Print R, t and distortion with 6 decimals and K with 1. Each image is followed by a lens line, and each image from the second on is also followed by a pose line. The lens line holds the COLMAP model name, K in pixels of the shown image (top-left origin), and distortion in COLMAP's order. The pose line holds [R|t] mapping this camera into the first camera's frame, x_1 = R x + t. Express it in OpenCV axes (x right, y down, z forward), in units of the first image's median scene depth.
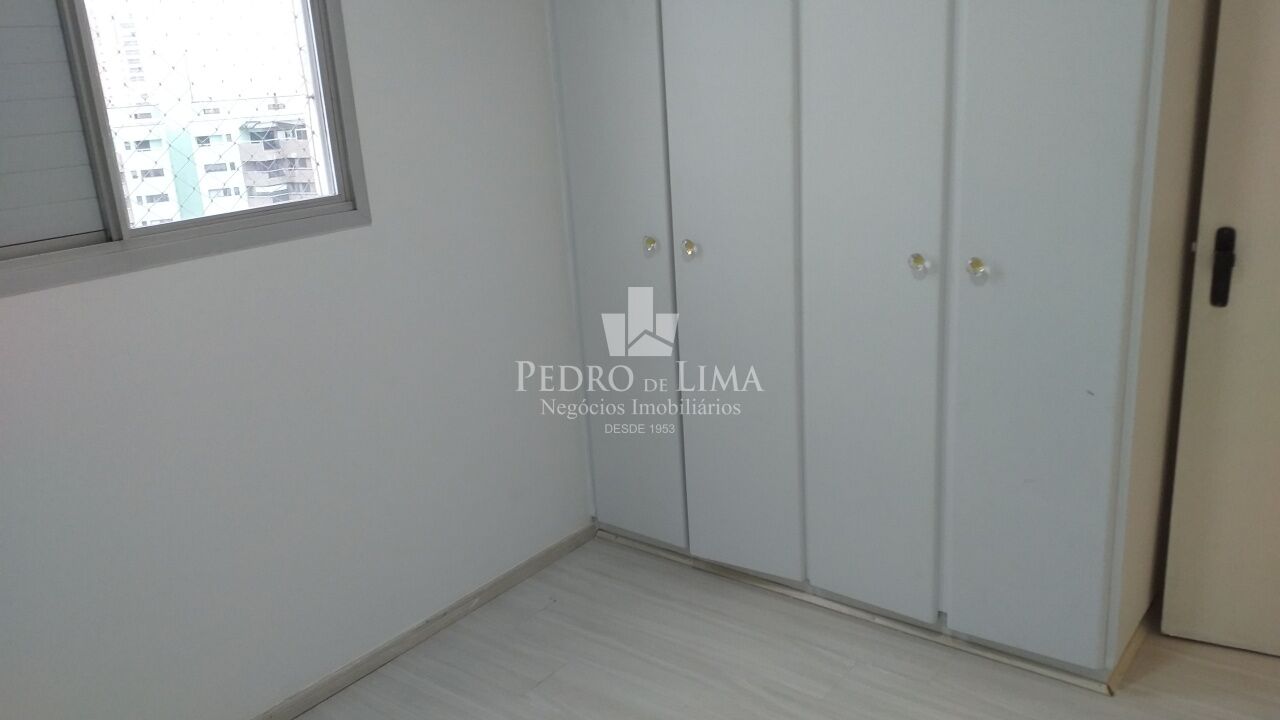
lens RADIAL K [[1030.5, 0, 653.0], [0, 1030.5, 366.1], [0, 0, 1]] dist [0.109739, -0.173346]
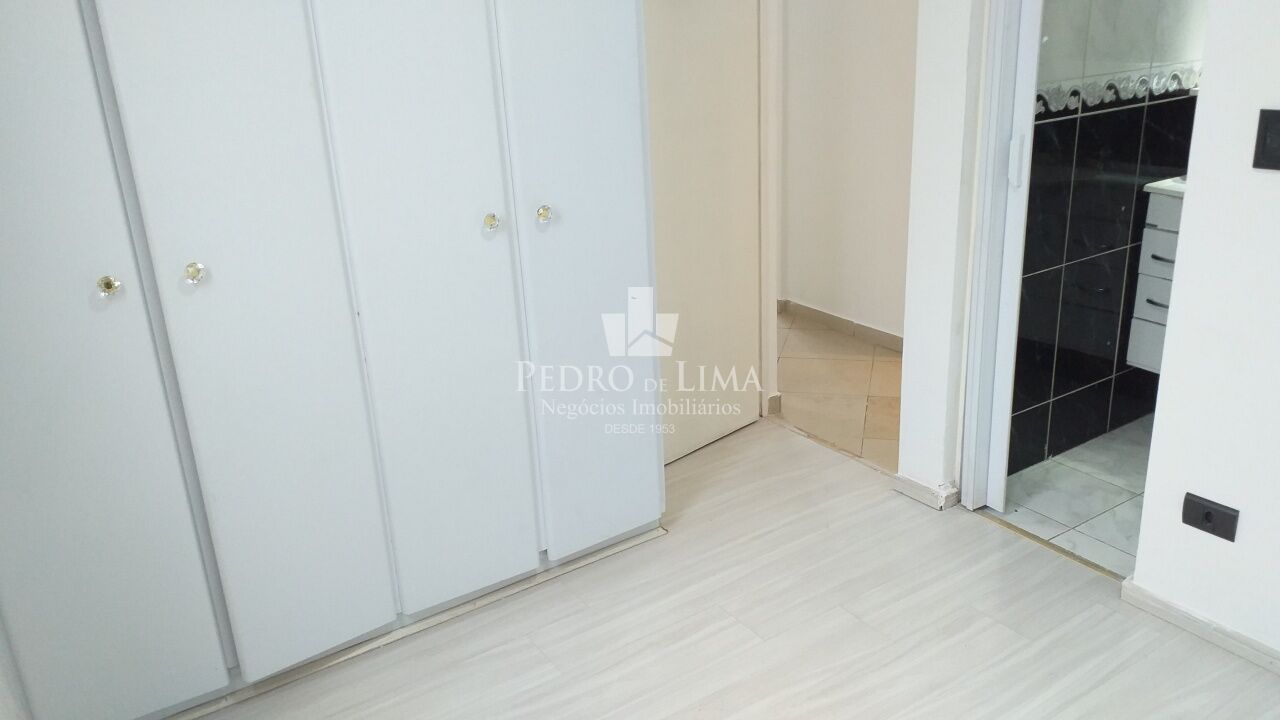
lens RADIAL K [[1033.3, 0, 636.4], [0, 1033.3, 355.6], [0, 0, 1]] dist [0.119795, -0.181221]
pose [[0.303034, -0.268957, 0.914239, -0.602413], [0.304875, 0.936290, 0.174390, -0.102844], [-0.902896, 0.225882, 0.365726, 0.492605]]
